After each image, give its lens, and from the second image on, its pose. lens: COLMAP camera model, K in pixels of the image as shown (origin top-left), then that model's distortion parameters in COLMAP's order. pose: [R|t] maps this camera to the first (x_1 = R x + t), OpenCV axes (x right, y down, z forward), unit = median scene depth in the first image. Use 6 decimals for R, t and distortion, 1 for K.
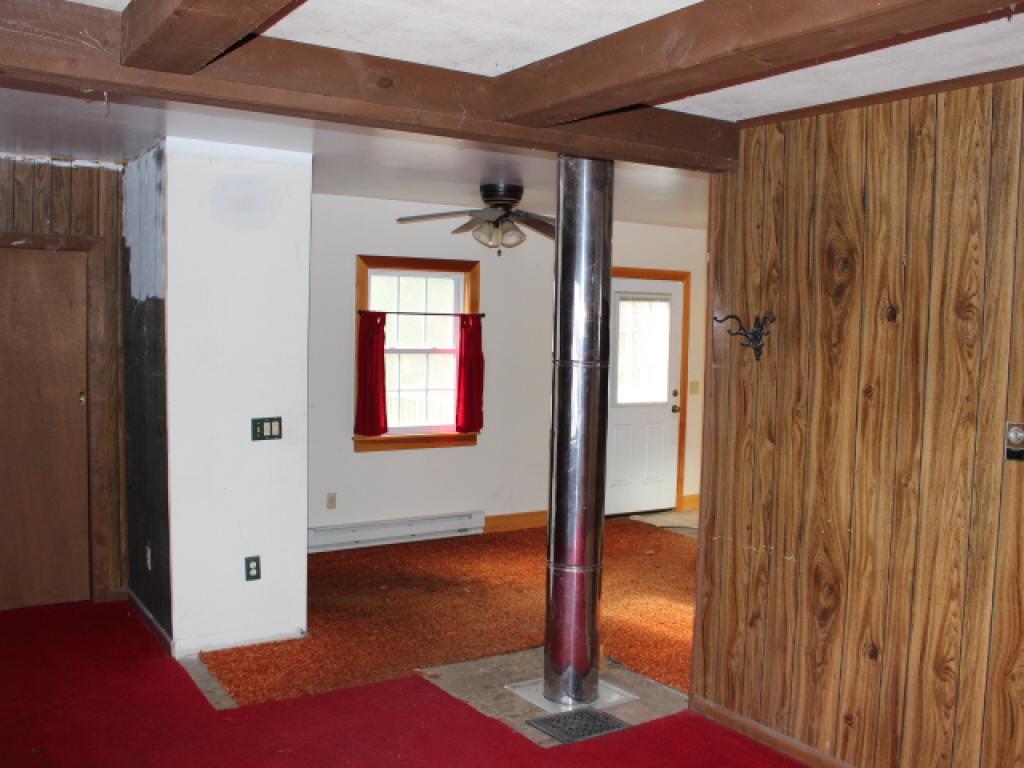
lens RADIAL K [[1024.3, 0, 508.6], [0, 1024.3, 378.1], [0, 0, 1]] dist [-0.035435, 0.000000]
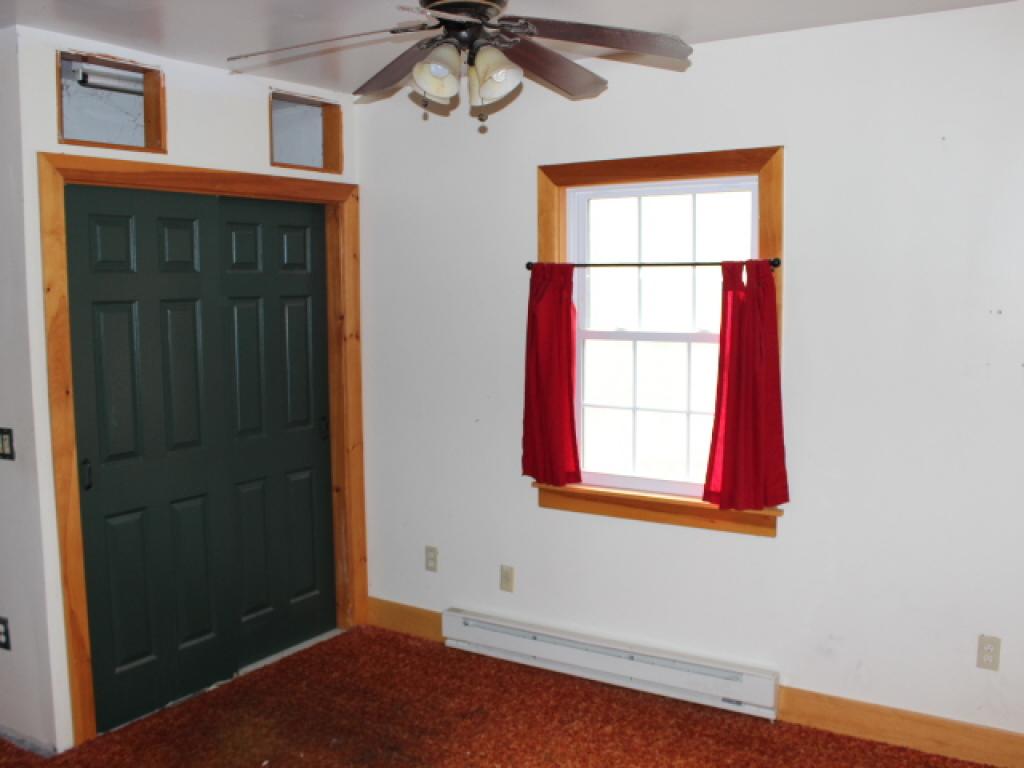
lens RADIAL K [[1024.3, 0, 509.5], [0, 1024.3, 389.2], [0, 0, 1]] dist [-0.035435, 0.000000]
pose [[0.423698, 0.068115, -0.903239, 0.341448], [-0.040057, 0.997602, 0.056441, -0.025002], [0.904917, 0.012267, 0.425410, 0.679781]]
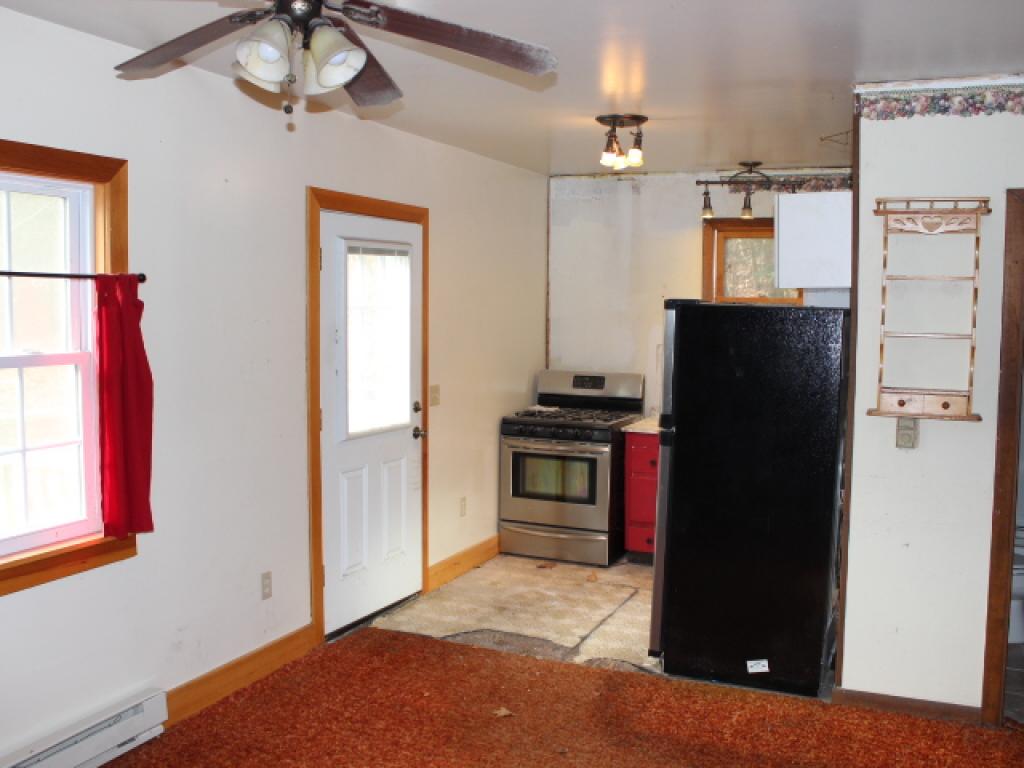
lens RADIAL K [[1024.3, 0, 512.5], [0, 1024.3, 393.5], [0, 0, 1]] dist [-0.035435, 0.000000]
pose [[0.836560, -0.065761, 0.543915, -0.135901], [0.046077, 0.997698, 0.049758, -0.023733], [-0.545935, -0.016563, 0.837664, 0.509563]]
